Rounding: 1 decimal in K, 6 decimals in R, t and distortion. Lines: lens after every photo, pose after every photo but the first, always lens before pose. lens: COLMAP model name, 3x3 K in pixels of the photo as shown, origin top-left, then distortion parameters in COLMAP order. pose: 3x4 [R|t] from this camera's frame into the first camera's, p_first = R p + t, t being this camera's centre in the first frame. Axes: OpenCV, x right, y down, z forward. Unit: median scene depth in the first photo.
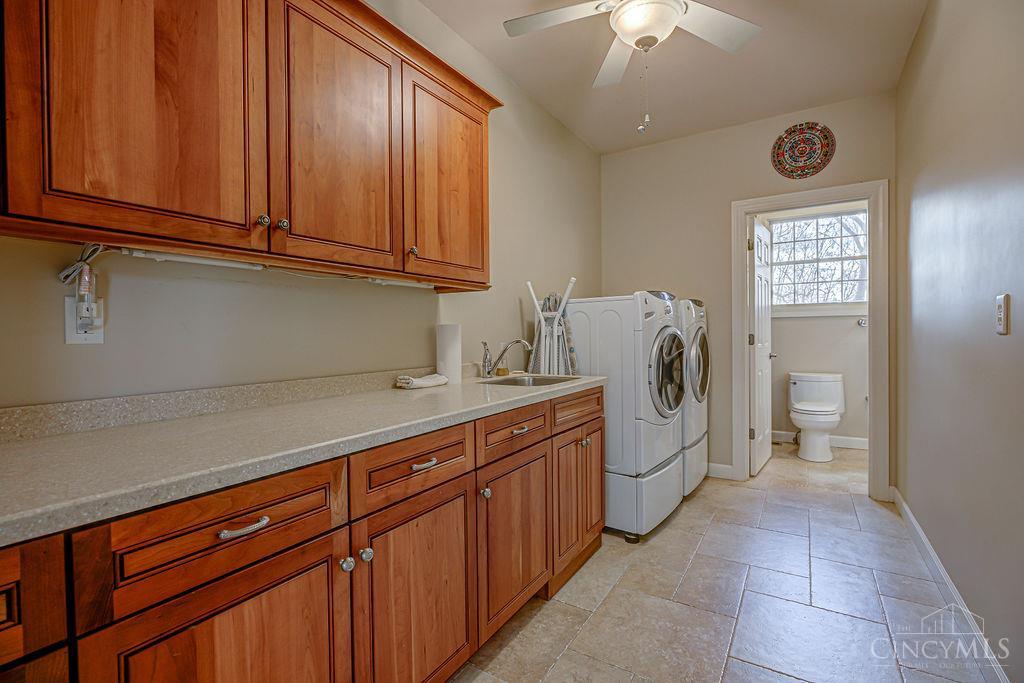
lens RADIAL K [[470.4, 0, 513.6], [0, 470.4, 335.9], [0, 0, 1]] dist [-0.000702, -0.000525]
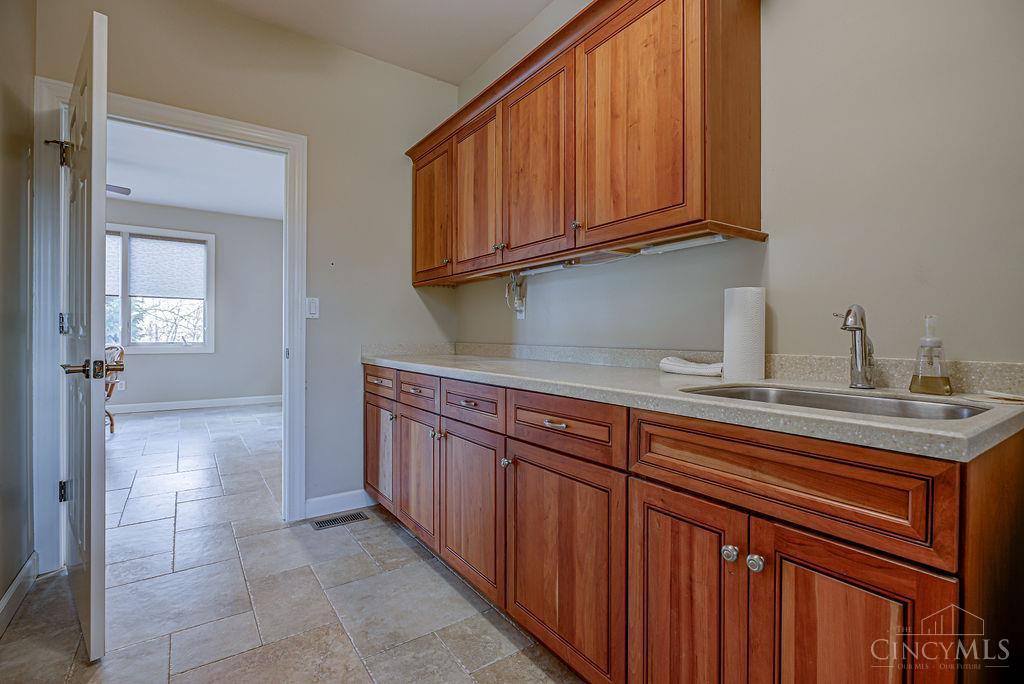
lens RADIAL K [[471.2, 0, 515.3], [0, 471.2, 330.3], [0, 0, 1]] dist [-0.002318, -0.000389]
pose [[-0.388364, 0.002005, -0.921504, 0.871961], [-0.002481, 0.999992, 0.003222, 0.048362], [0.921503, 0.003537, -0.388355, 1.427348]]
